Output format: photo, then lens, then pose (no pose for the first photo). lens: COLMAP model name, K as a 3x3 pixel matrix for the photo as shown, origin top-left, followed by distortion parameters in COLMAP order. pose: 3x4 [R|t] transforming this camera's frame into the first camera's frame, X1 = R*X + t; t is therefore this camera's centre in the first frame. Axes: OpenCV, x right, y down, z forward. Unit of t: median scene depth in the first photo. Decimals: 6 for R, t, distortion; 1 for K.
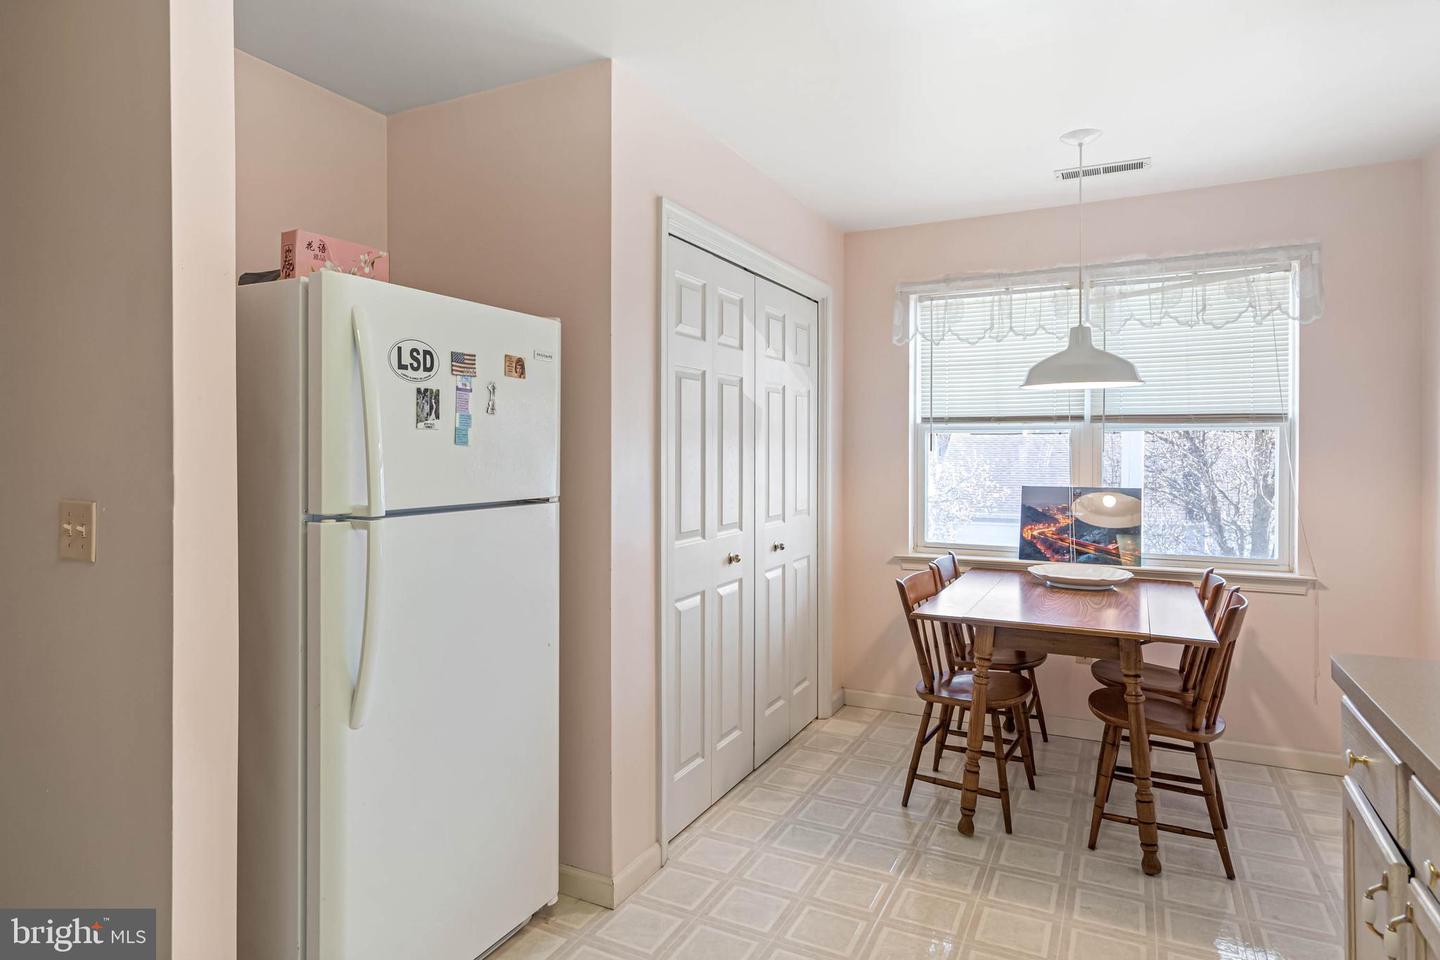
lens RADIAL K [[824.2, 0, 704.9], [0, 824.2, 453.0], [0, 0, 1]] dist [-0.000231, 0.000324]
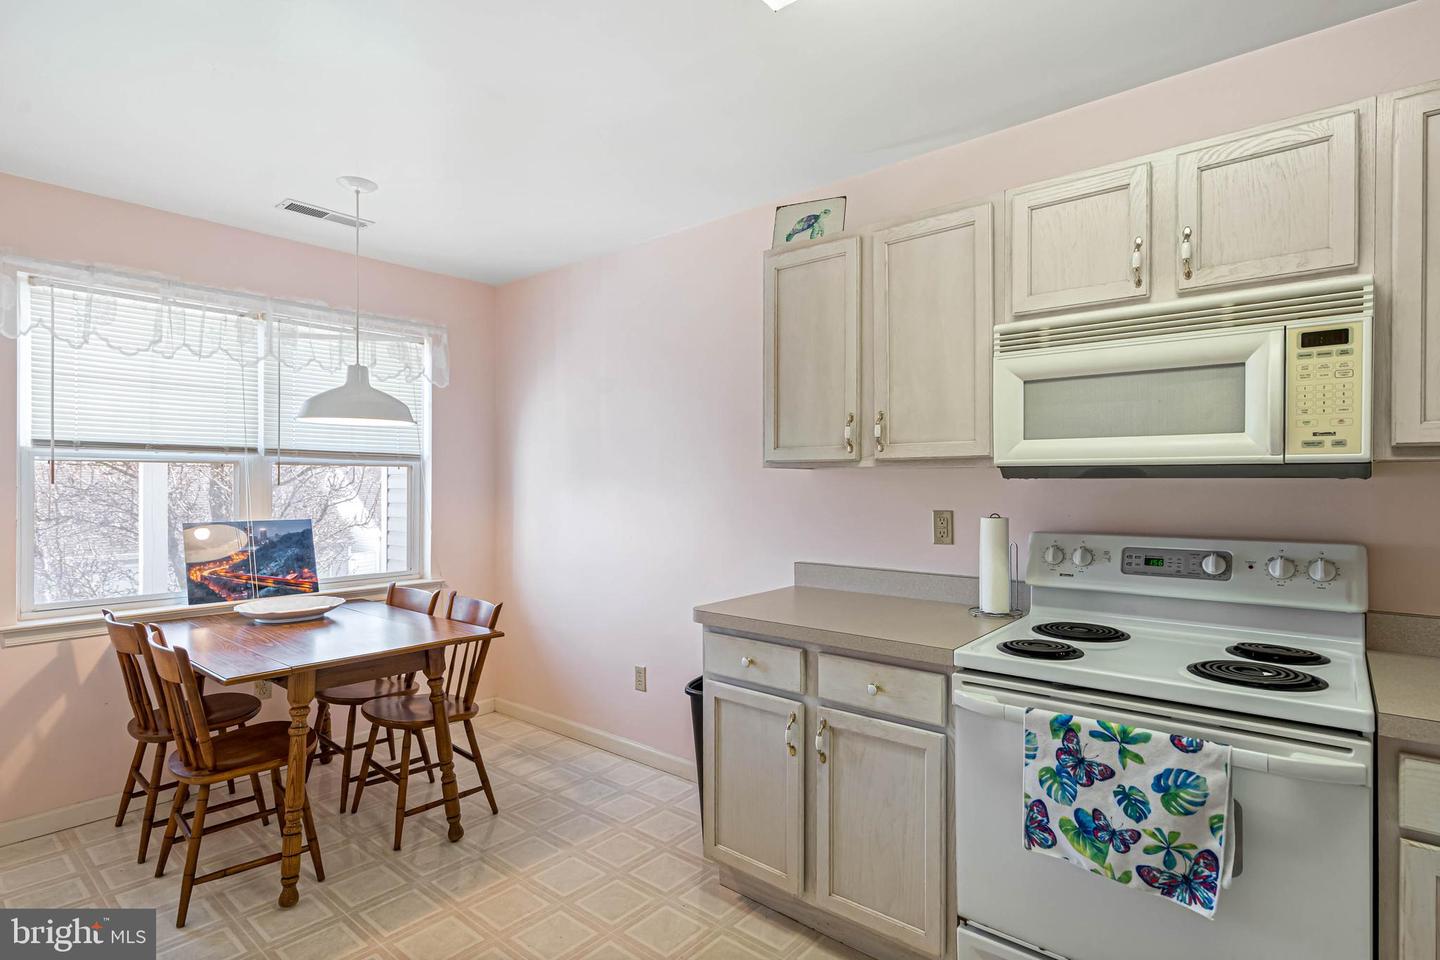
lens RADIAL K [[733.3, 0, 719.5], [0, 733.3, 484.8], [0, 0, 1]] dist [-0.000118, 0.000931]
pose [[0.217866, -0.001044, 0.975978, -0.344695], [0.002040, 0.999998, 0.000615, -0.001105], [-0.975976, 0.001857, 0.217868, 0.336504]]
